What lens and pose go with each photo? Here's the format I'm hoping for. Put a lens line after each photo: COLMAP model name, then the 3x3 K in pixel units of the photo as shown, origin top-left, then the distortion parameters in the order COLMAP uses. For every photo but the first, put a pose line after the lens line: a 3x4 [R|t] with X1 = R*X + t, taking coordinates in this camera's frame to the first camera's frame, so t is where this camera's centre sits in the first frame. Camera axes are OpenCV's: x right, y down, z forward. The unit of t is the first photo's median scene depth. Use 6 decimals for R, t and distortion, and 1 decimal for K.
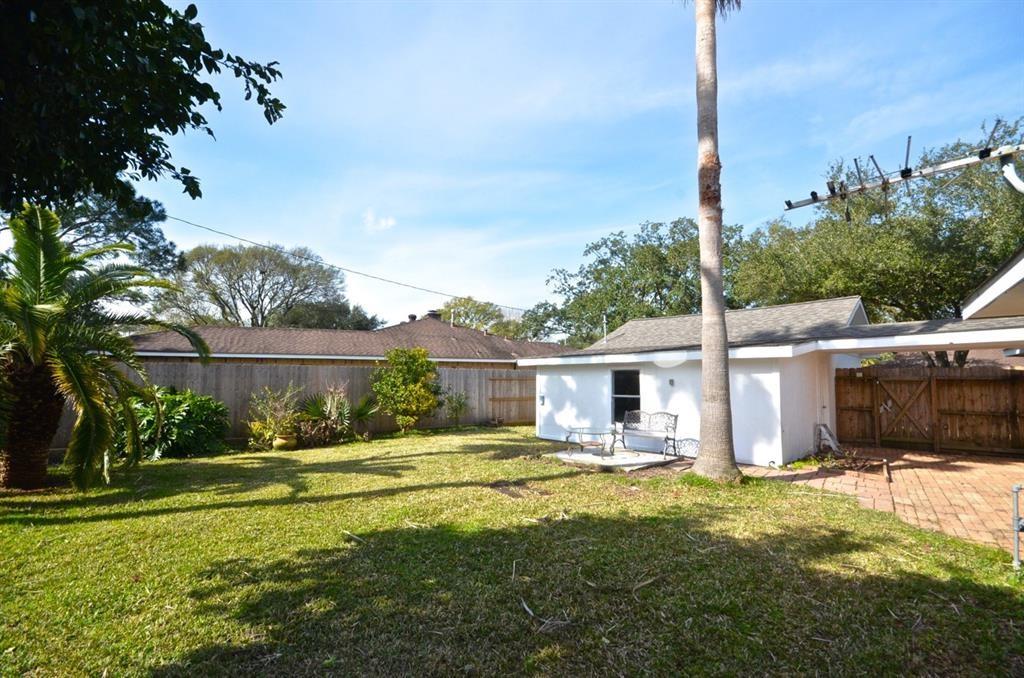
lens RADIAL K [[442.1, 0, 510.5], [0, 442.1, 352.8], [0, 0, 1]] dist [0.015497, -0.016171]
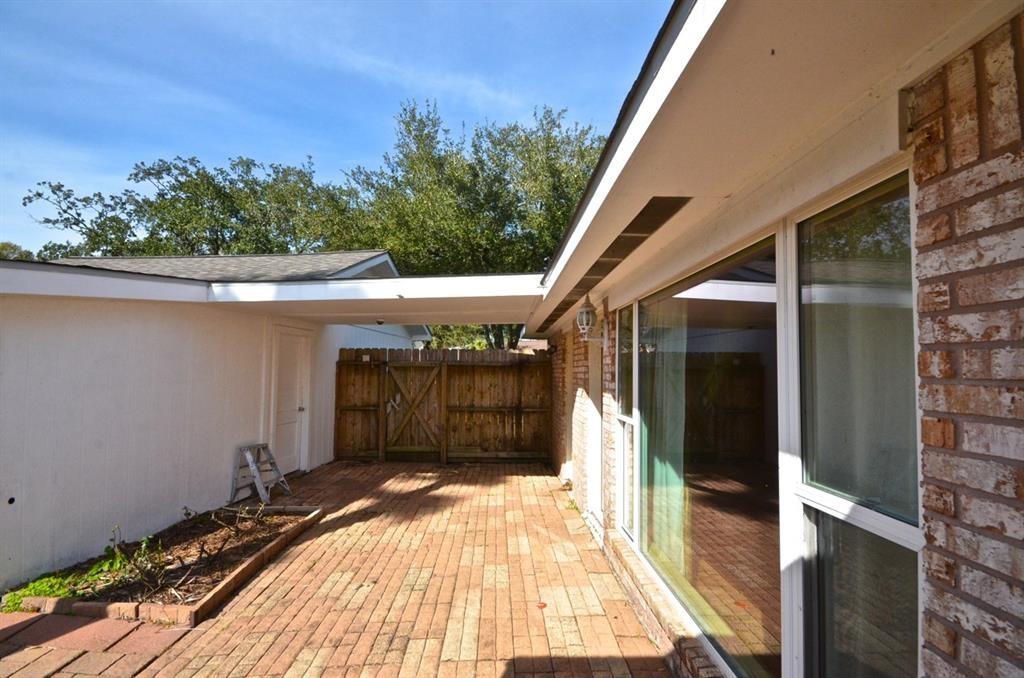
lens RADIAL K [[442.1, 0, 510.5], [0, 442.1, 352.8], [0, 0, 1]] dist [0.015497, -0.016171]
pose [[0.758459, 0.020407, 0.651401, 0.537881], [-0.039387, 0.999118, 0.014561, 0.023716], [-0.650529, -0.036701, 0.758594, 0.354686]]
